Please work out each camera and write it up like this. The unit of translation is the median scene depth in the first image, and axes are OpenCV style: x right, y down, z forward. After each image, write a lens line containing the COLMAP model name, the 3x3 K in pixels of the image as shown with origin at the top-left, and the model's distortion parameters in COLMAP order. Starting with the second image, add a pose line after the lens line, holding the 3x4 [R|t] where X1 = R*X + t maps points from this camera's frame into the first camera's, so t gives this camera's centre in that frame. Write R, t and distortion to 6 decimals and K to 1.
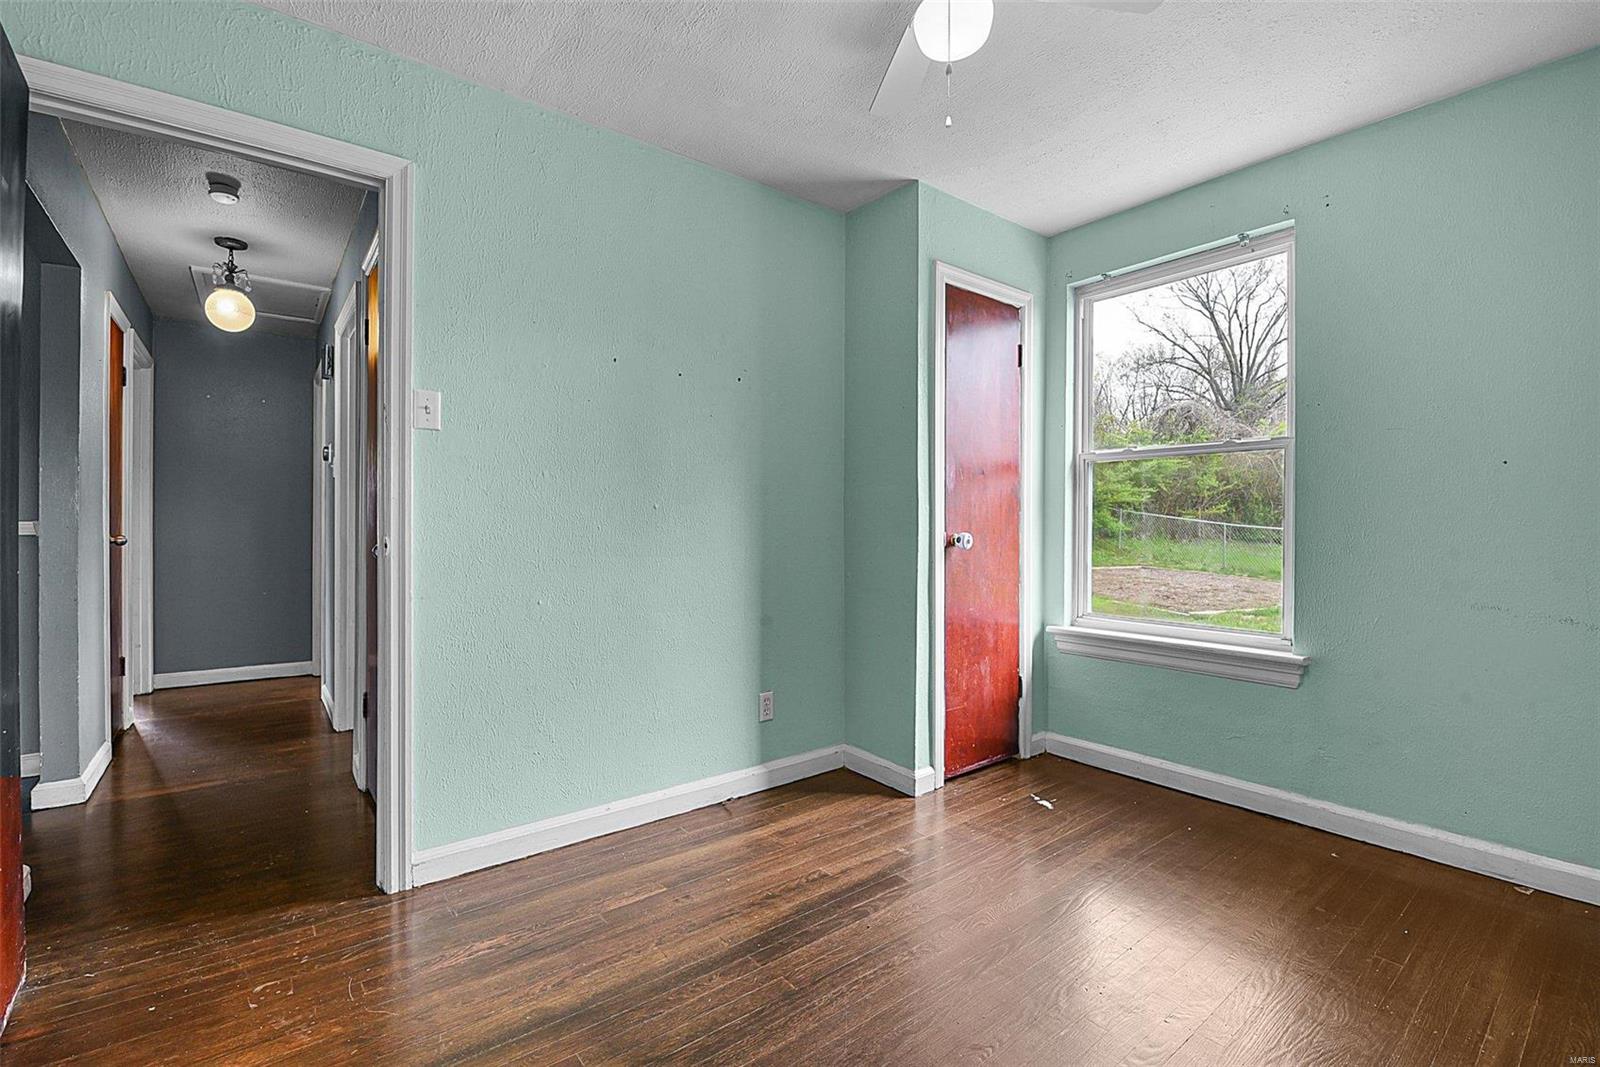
lens RADIAL K [[701.2, 0, 795.7], [0, 701.2, 542.7], [0, 0, 1]] dist [0.000771, -0.010542]
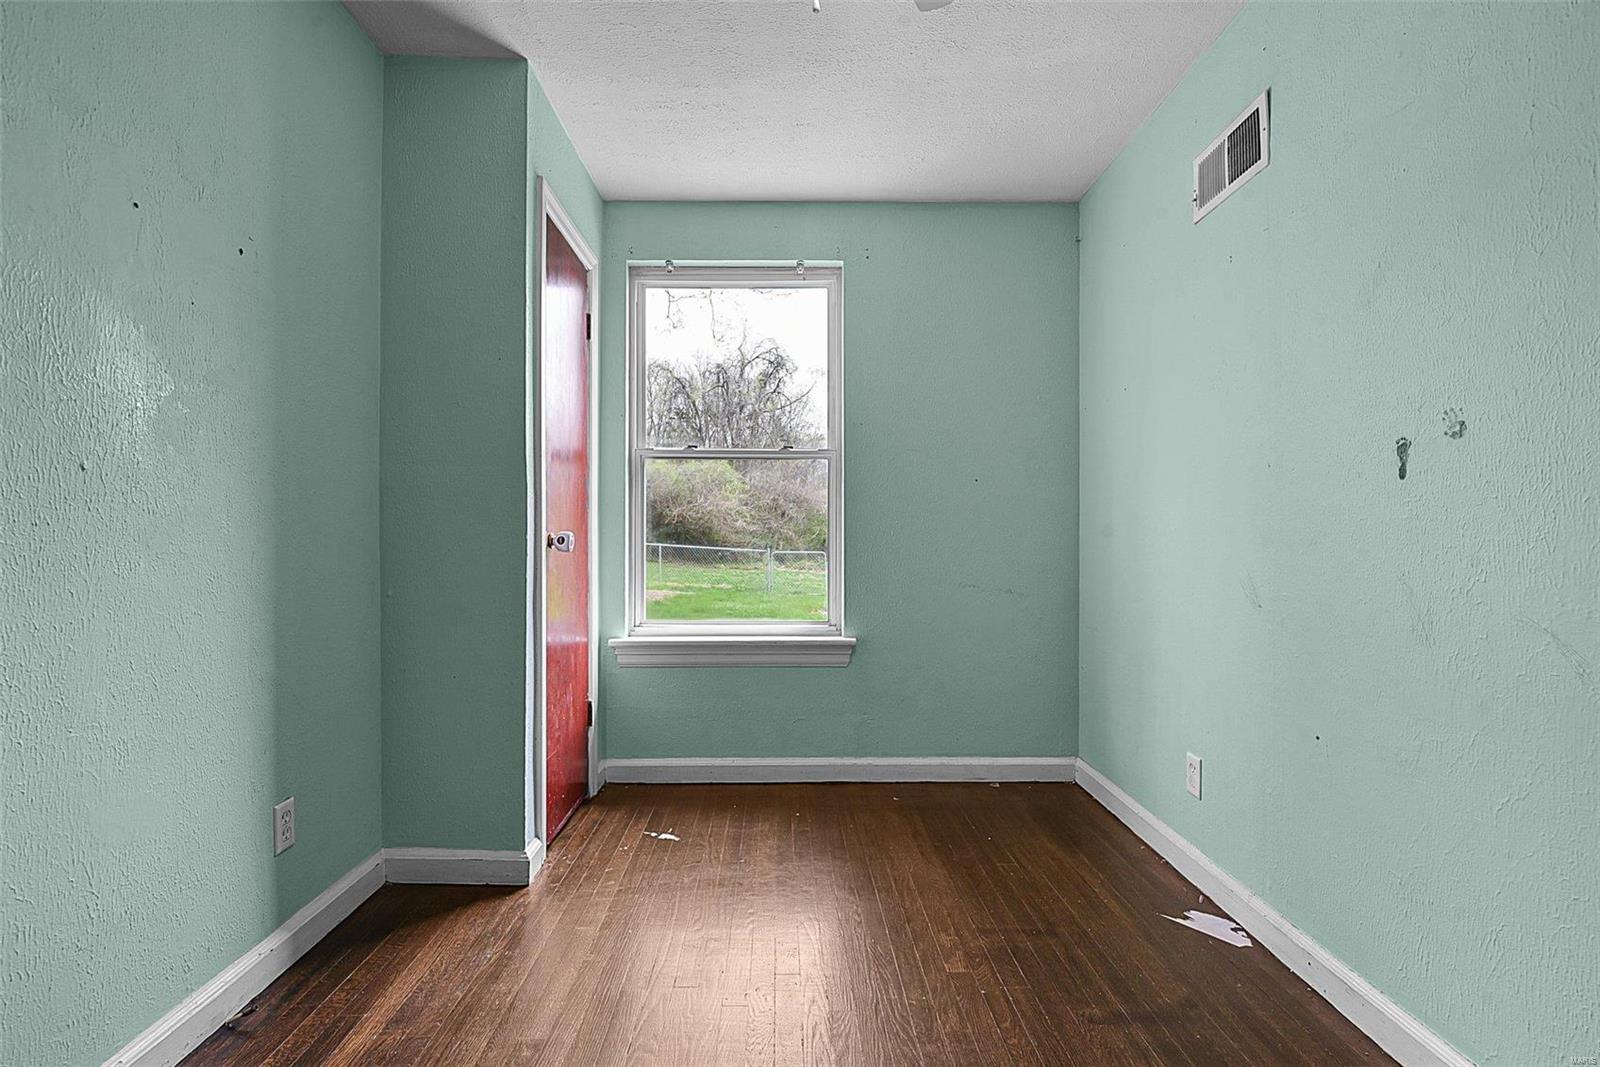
lens RADIAL K [[725.7, 0, 791.2], [0, 725.7, 550.0], [0, 0, 1]] dist [0.001064, -0.011597]
pose [[0.611247, -0.011407, 0.791358, -0.258955], [0.019409, 0.999811, -0.000580, 0.012637], [-0.791202, 0.015714, 0.611353, 0.295831]]
